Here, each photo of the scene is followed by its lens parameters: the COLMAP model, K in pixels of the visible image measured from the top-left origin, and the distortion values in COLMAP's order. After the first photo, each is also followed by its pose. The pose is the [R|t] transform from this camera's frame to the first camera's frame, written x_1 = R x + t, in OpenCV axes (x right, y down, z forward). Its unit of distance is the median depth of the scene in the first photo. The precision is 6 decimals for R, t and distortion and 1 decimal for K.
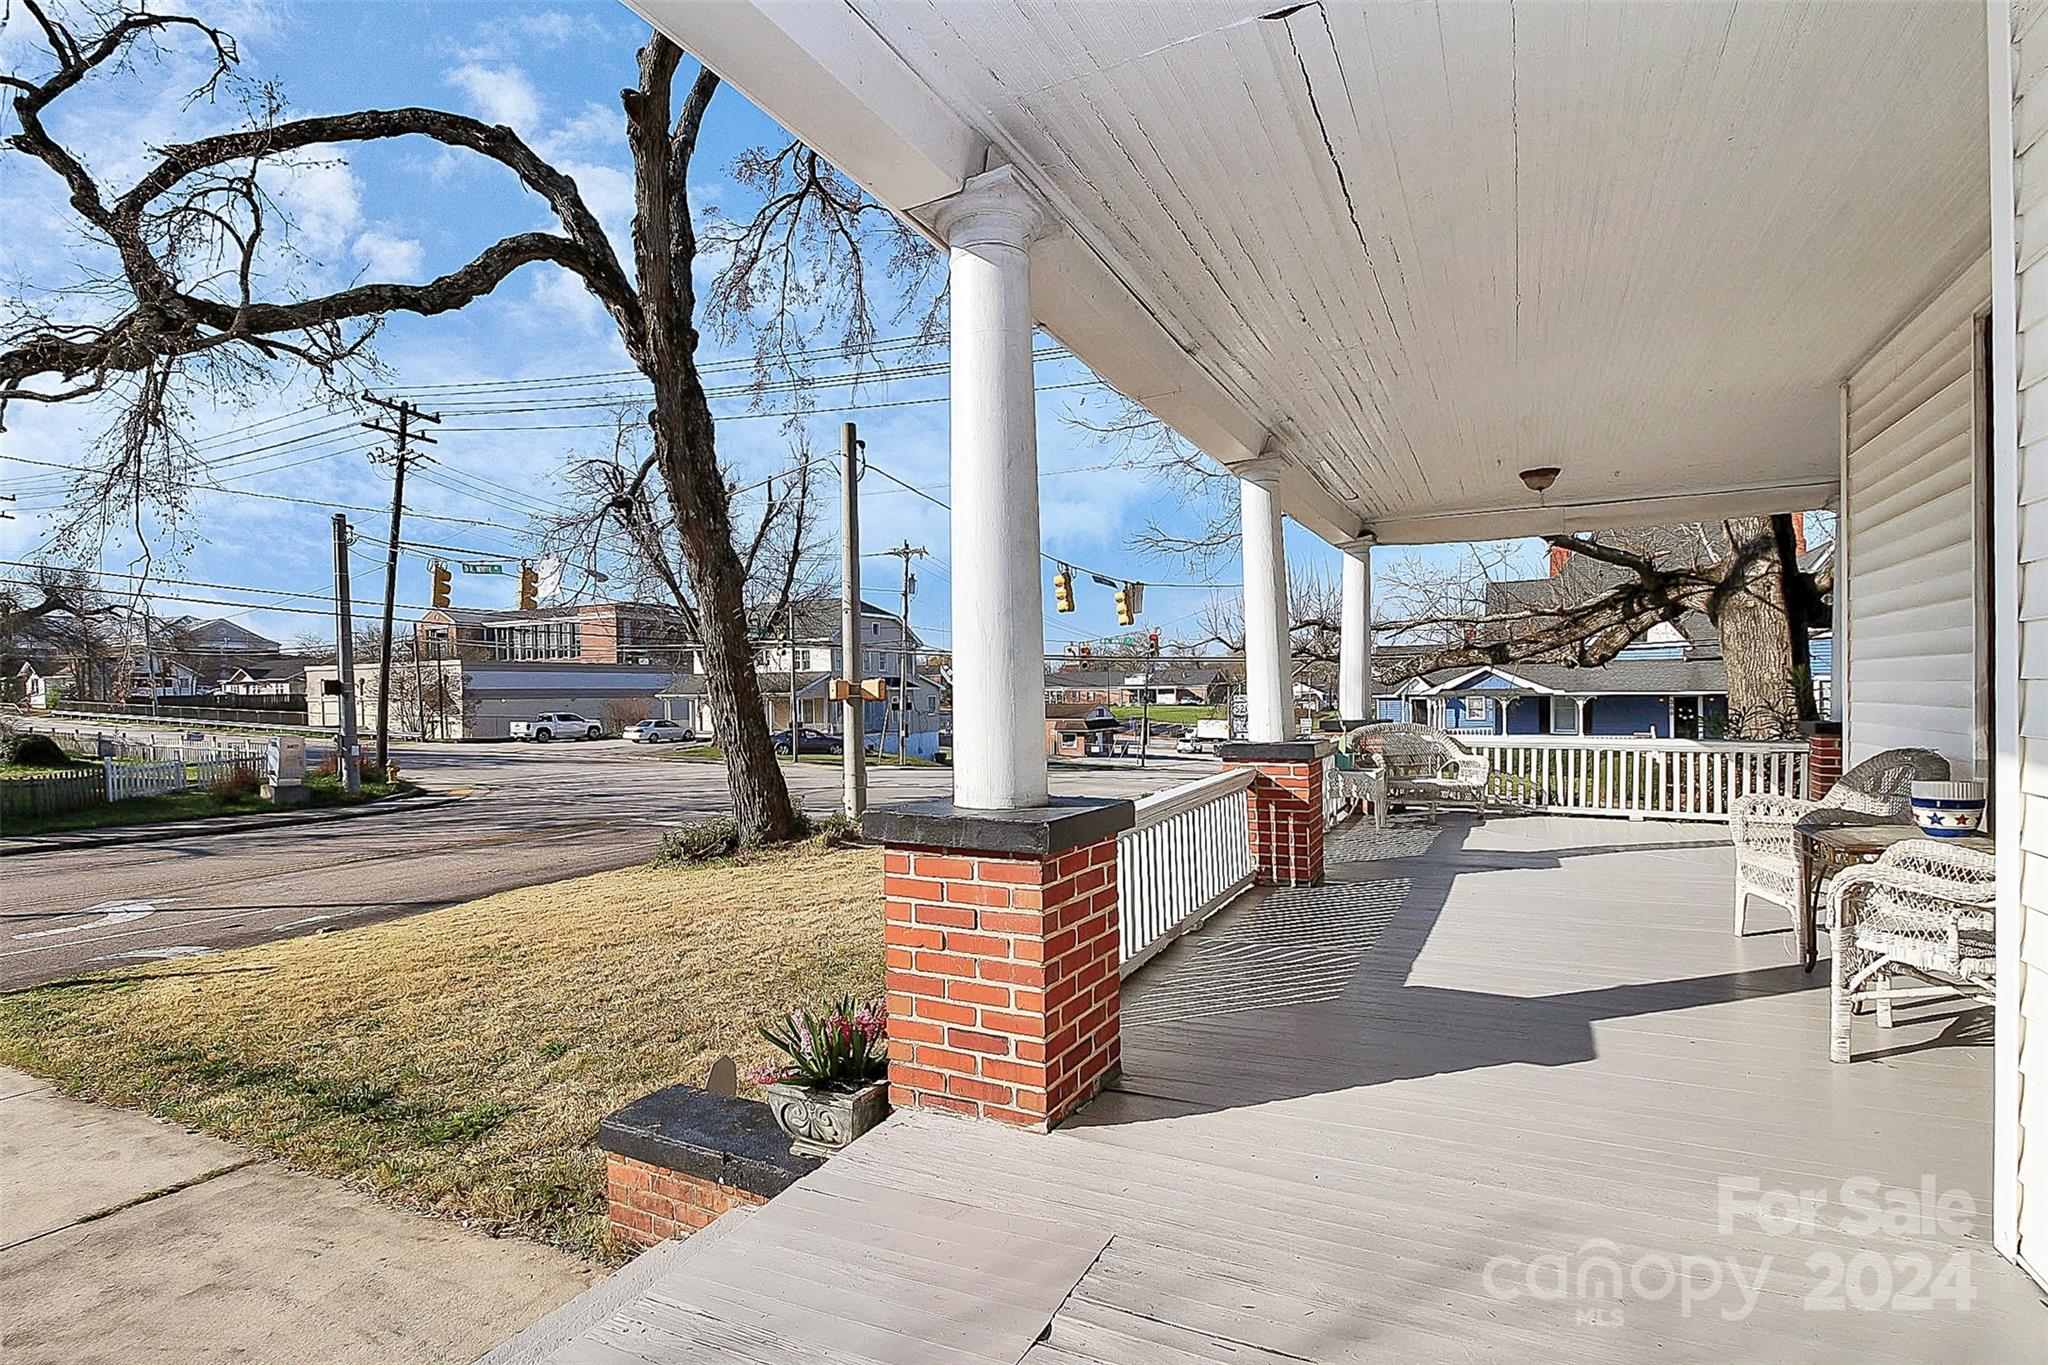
lens RADIAL K [[937.6, 0, 1017.8], [0, 937.6, 762.5], [0, 0, 1]] dist [-0.000516, -0.007646]
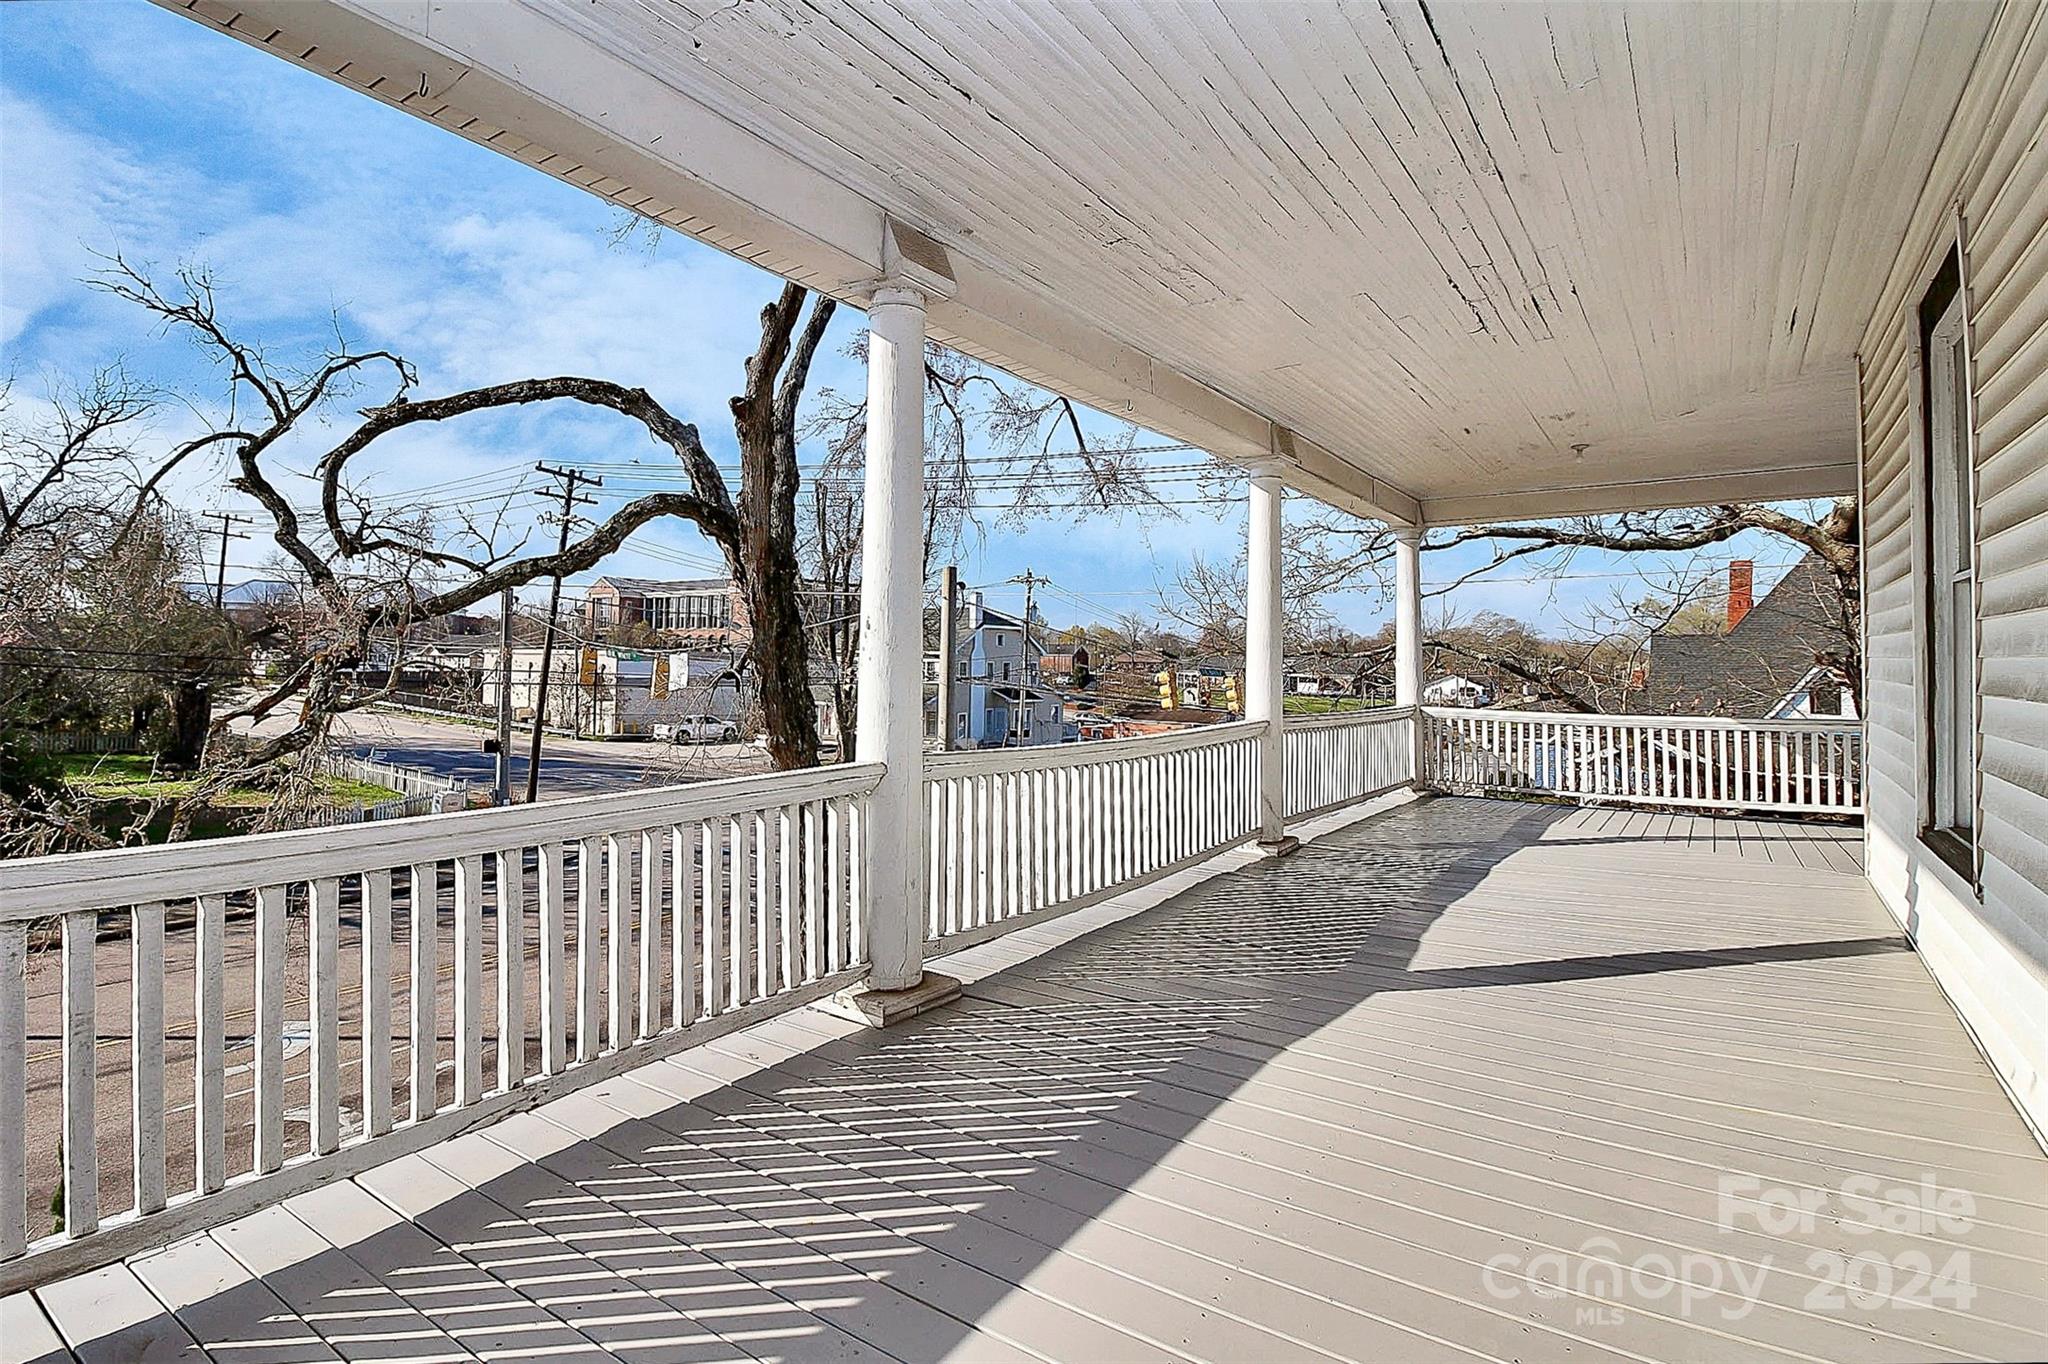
lens RADIAL K [[958.2, 0, 1015.0], [0, 958.2, 655.6], [0, 0, 1]] dist [0.000981, -0.009302]
pose [[0.989238, 0.019328, -0.145033, 0.050820], [-0.030506, 0.996699, -0.075242, -0.199394], [0.143100, 0.078857, 0.986562, -0.035082]]
